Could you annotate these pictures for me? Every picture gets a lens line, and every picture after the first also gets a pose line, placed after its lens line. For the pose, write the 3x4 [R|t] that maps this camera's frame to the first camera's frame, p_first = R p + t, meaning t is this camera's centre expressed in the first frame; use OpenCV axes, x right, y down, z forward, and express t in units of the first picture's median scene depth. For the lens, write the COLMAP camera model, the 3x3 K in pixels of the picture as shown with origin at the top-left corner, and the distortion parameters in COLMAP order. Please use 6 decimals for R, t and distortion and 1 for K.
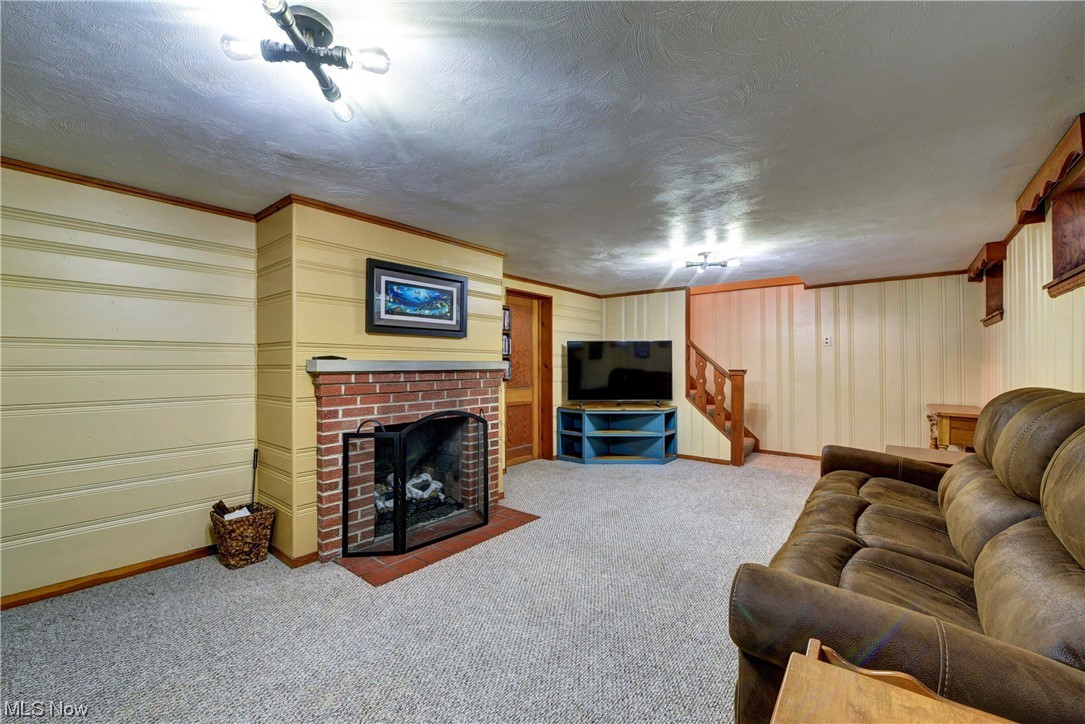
lens RADIAL K [[434.3, 0, 545.2], [0, 434.3, 363.5], [0, 0, 1]] dist [-0.006905, -0.001069]
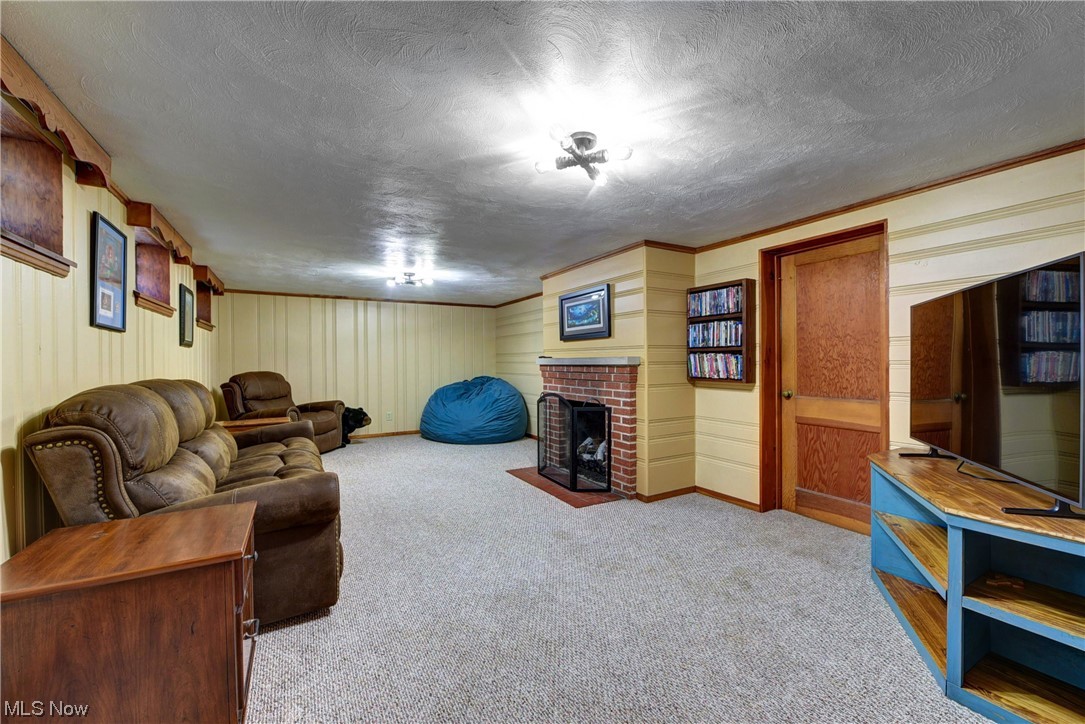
lens RADIAL K [[434.3, 0, 541.6], [0, 434.3, 360.6], [0, 0, 1]] dist [-0.006905, -0.001069]
pose [[-0.365393, 0.001515, -0.930852, 0.943349], [0.008618, 0.999961, -0.001756, 0.003701], [0.930813, -0.008664, -0.365392, 1.251400]]
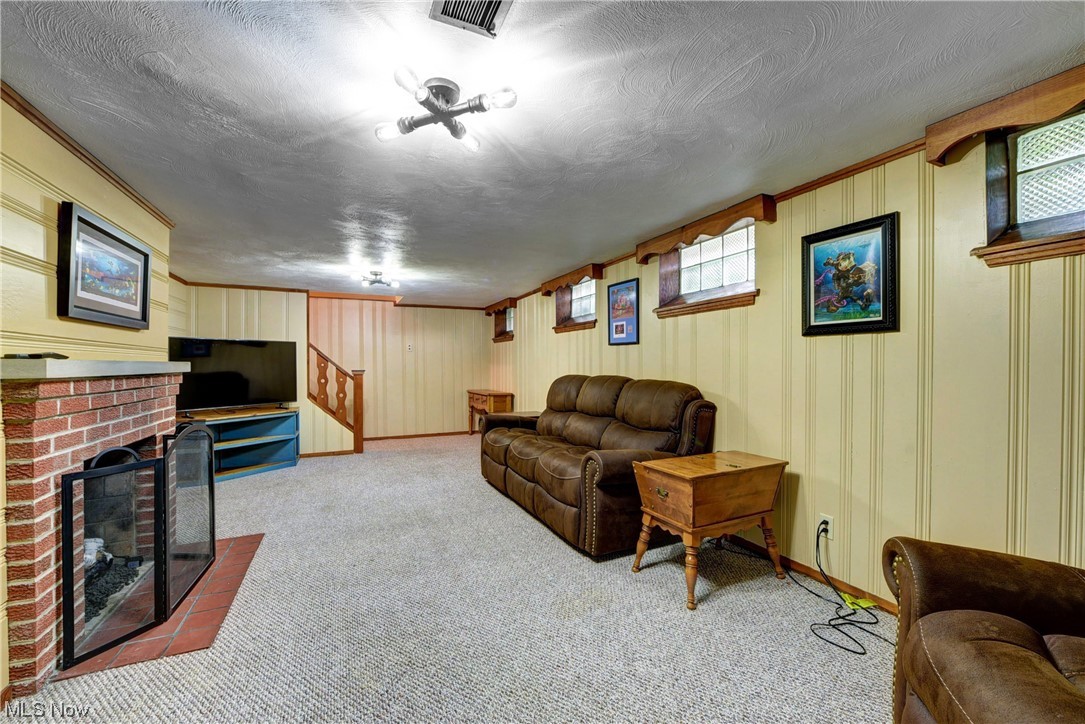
lens RADIAL K [[434.3, 0, 544.0], [0, 434.3, 362.7], [0, 0, 1]] dist [-0.006905, -0.001069]
pose [[0.440778, 0.002457, 0.897613, -0.545198], [0.002047, 0.999991, -0.003742, 0.000023], [-0.897614, 0.003487, 0.440769, 0.067787]]
